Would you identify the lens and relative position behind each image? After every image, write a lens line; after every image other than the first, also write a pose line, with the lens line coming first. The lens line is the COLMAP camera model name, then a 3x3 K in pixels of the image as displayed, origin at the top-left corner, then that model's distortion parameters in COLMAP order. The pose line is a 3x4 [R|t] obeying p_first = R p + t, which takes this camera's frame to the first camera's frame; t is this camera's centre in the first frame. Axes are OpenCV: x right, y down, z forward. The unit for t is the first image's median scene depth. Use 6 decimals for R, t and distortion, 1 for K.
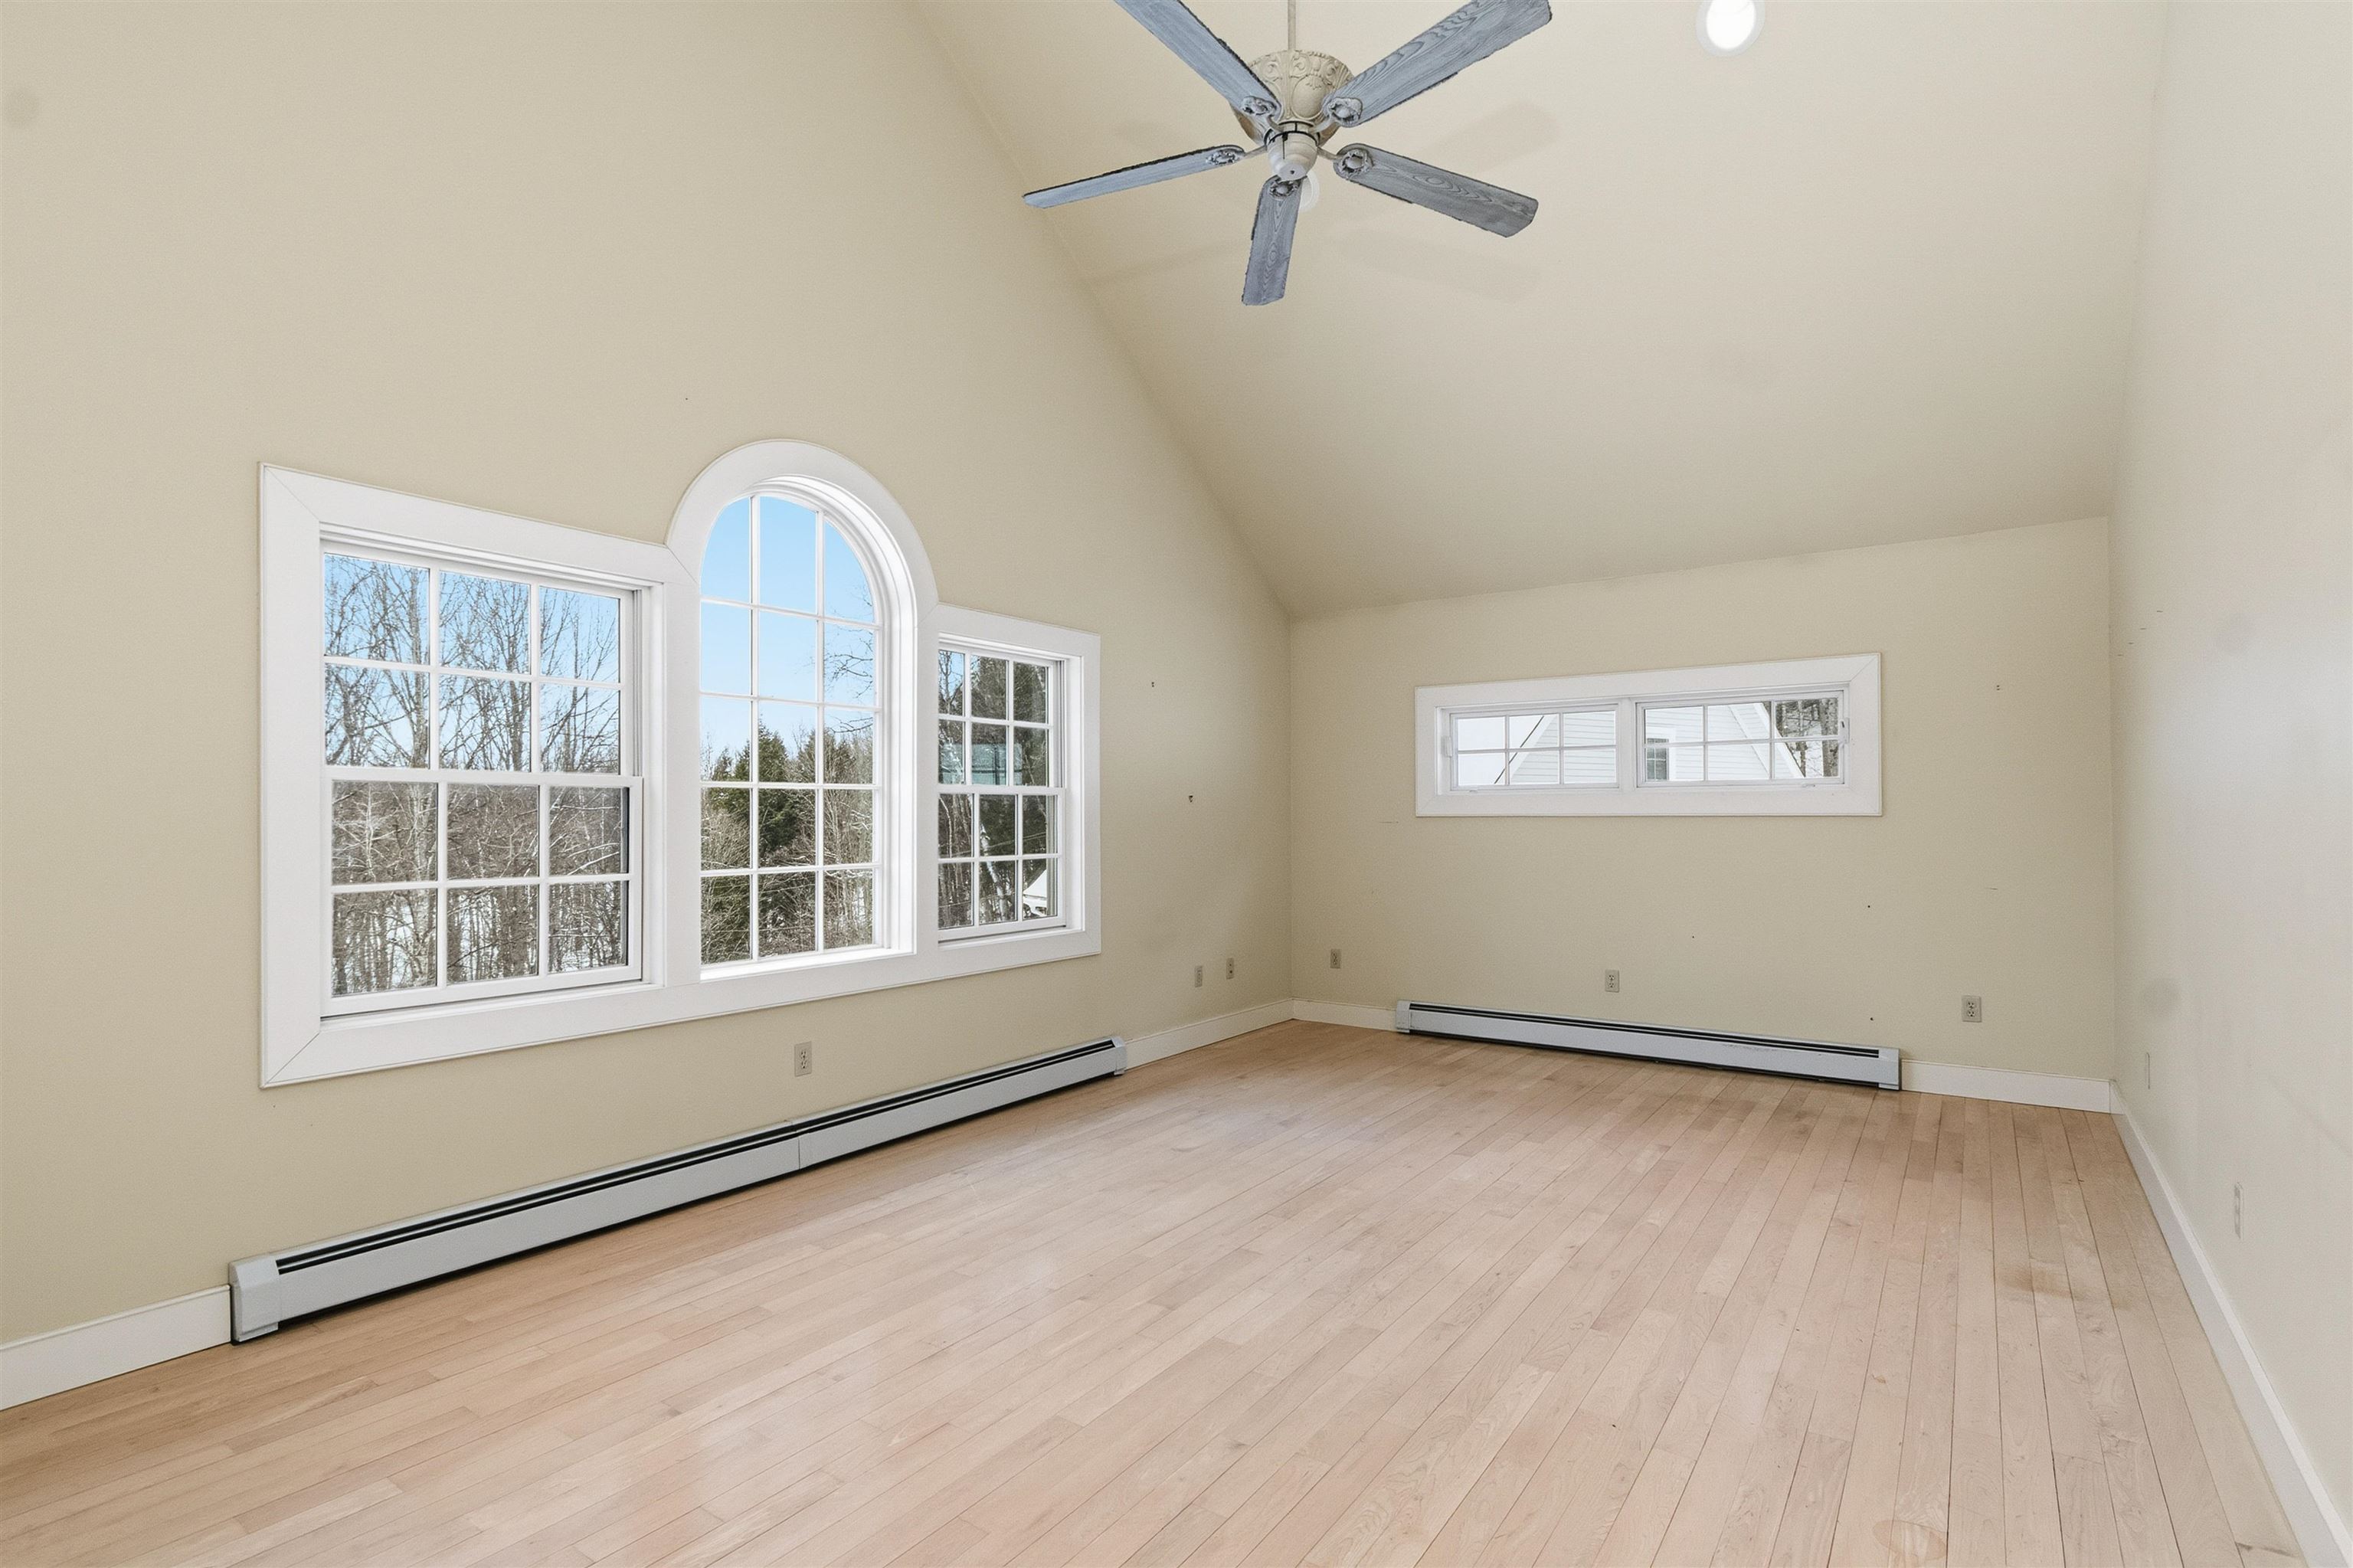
lens RADIAL K [[1136.0, 0, 1176.8], [0, 1136.0, 803.0], [0, 0, 1]] dist [0.003908, -0.000891]
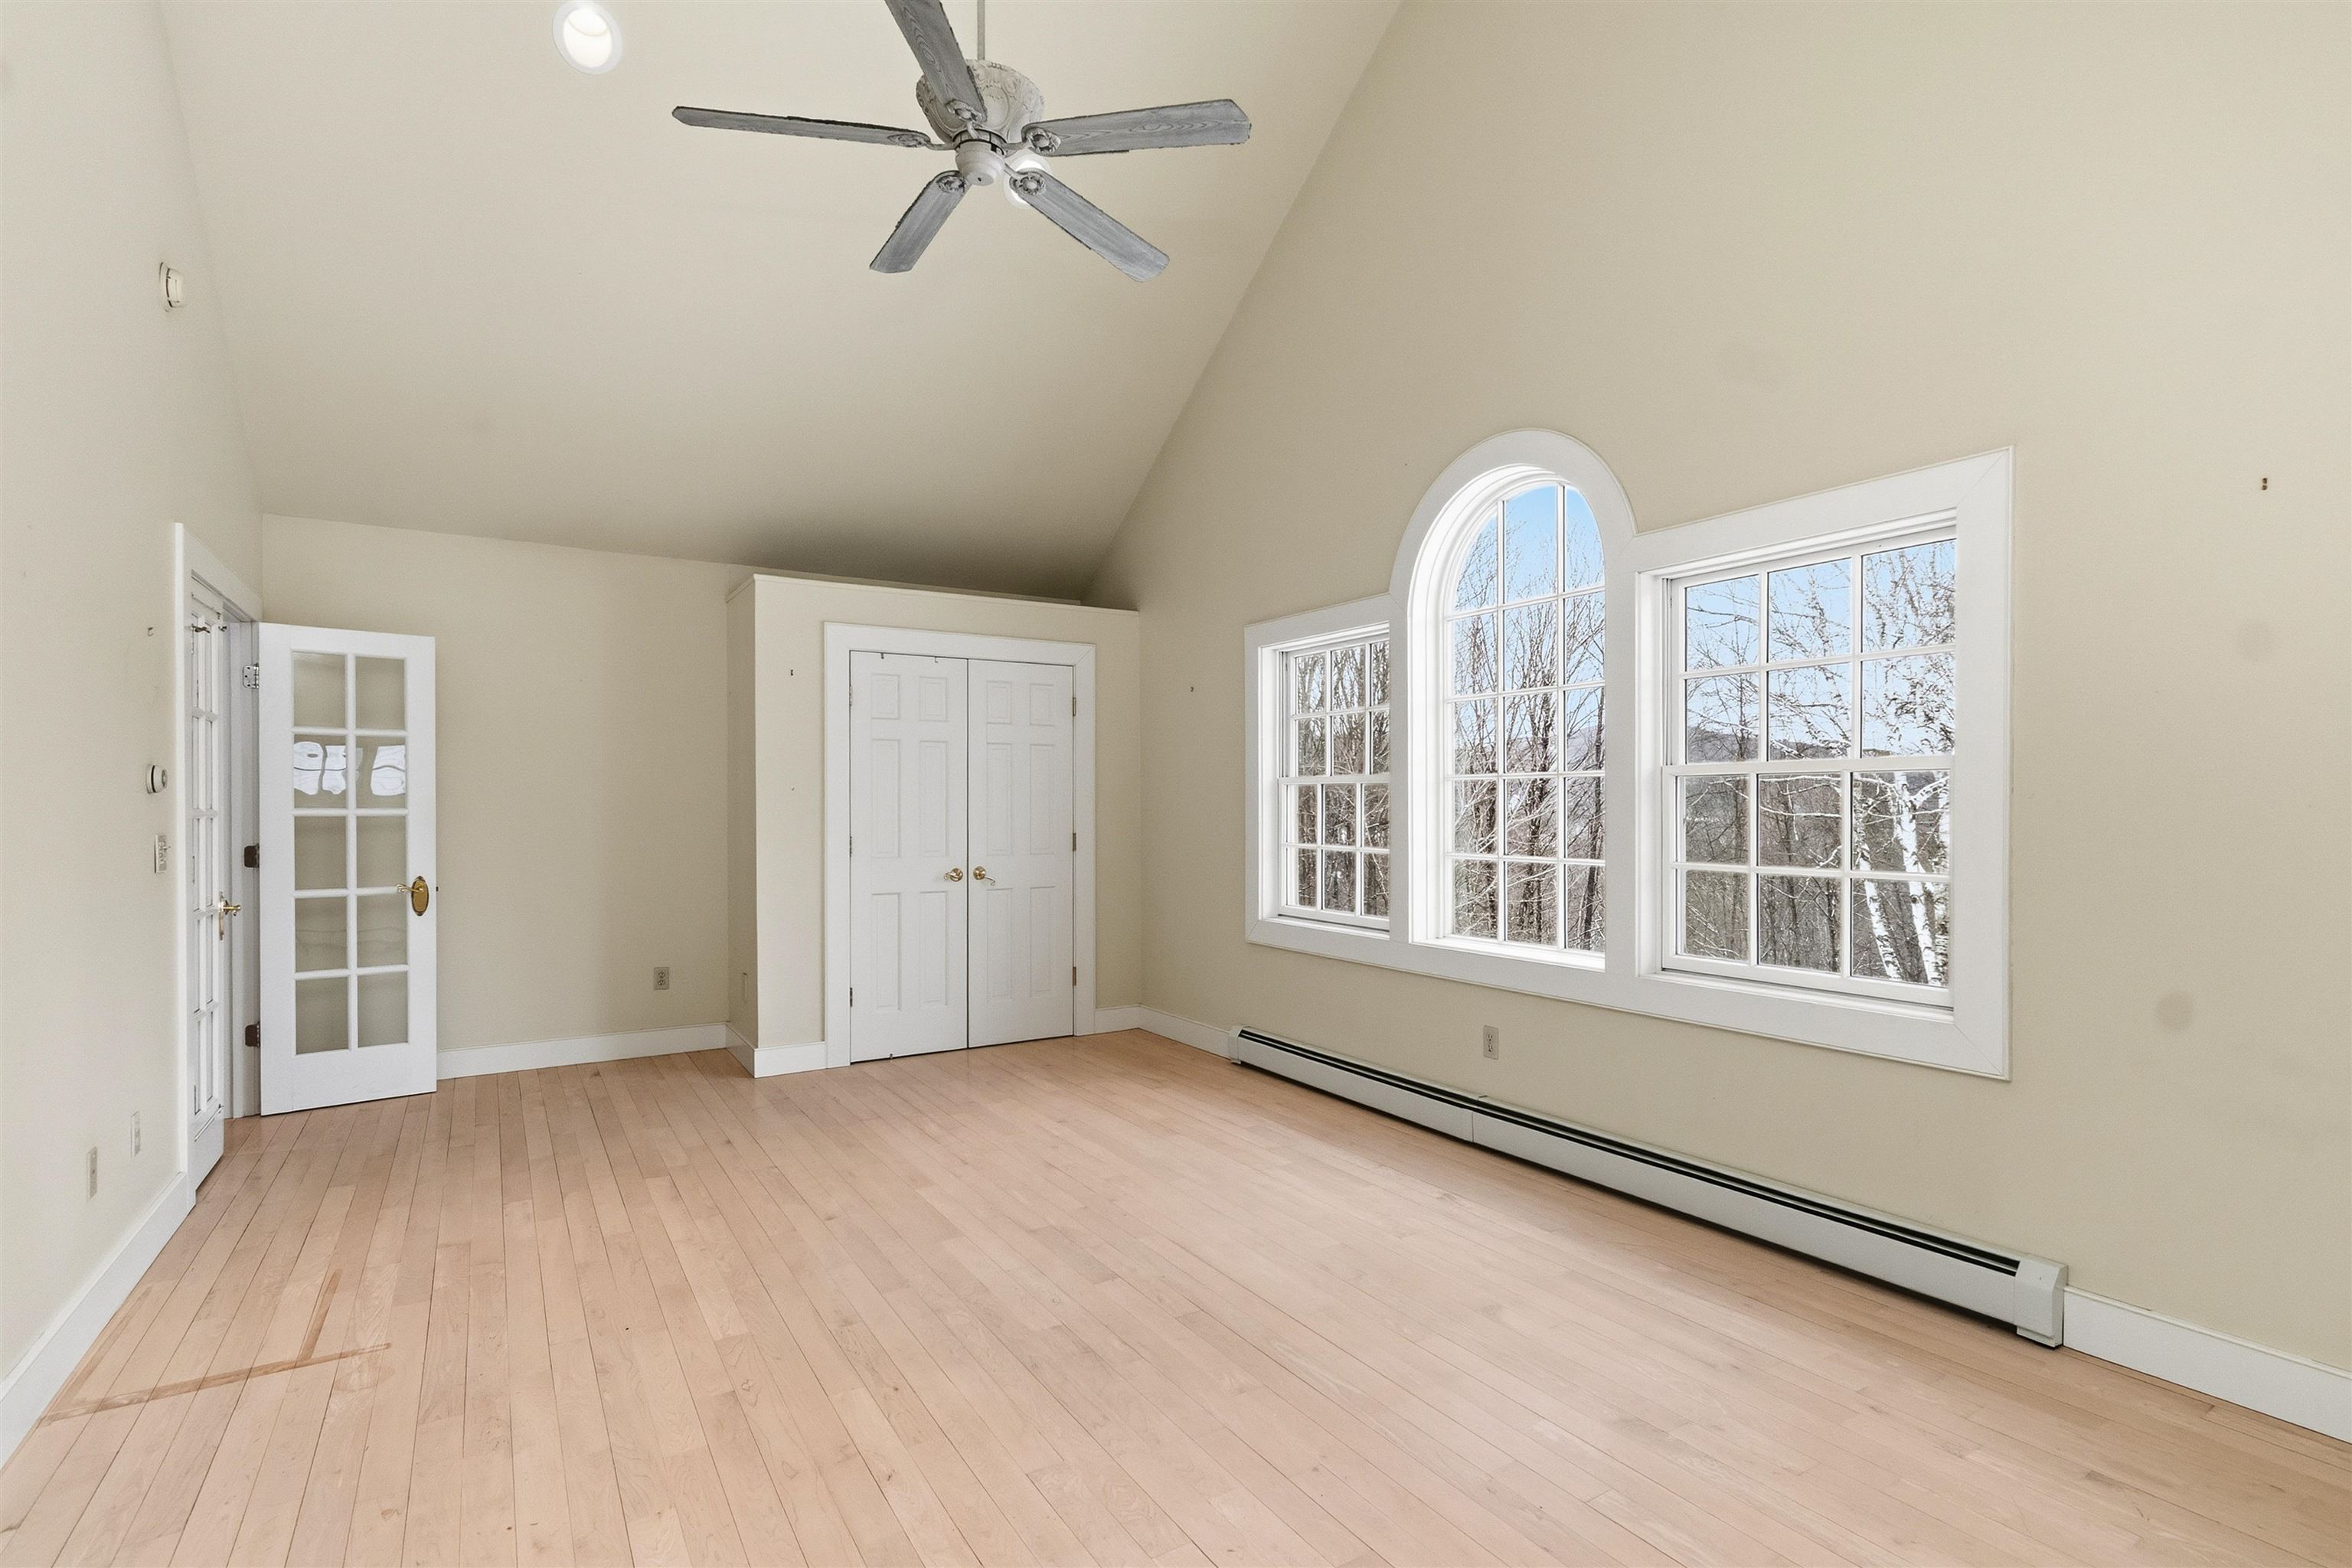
lens RADIAL K [[1108.1, 0, 1183.6], [0, 1108.1, 800.9], [0, 0, 1]] dist [-0.000374, -0.000097]
pose [[-0.384572, -0.000025, -0.923095, 0.831347], [0.008981, 0.999953, -0.003769, 0.011684], [0.923051, -0.009740, -0.384554, 1.349268]]
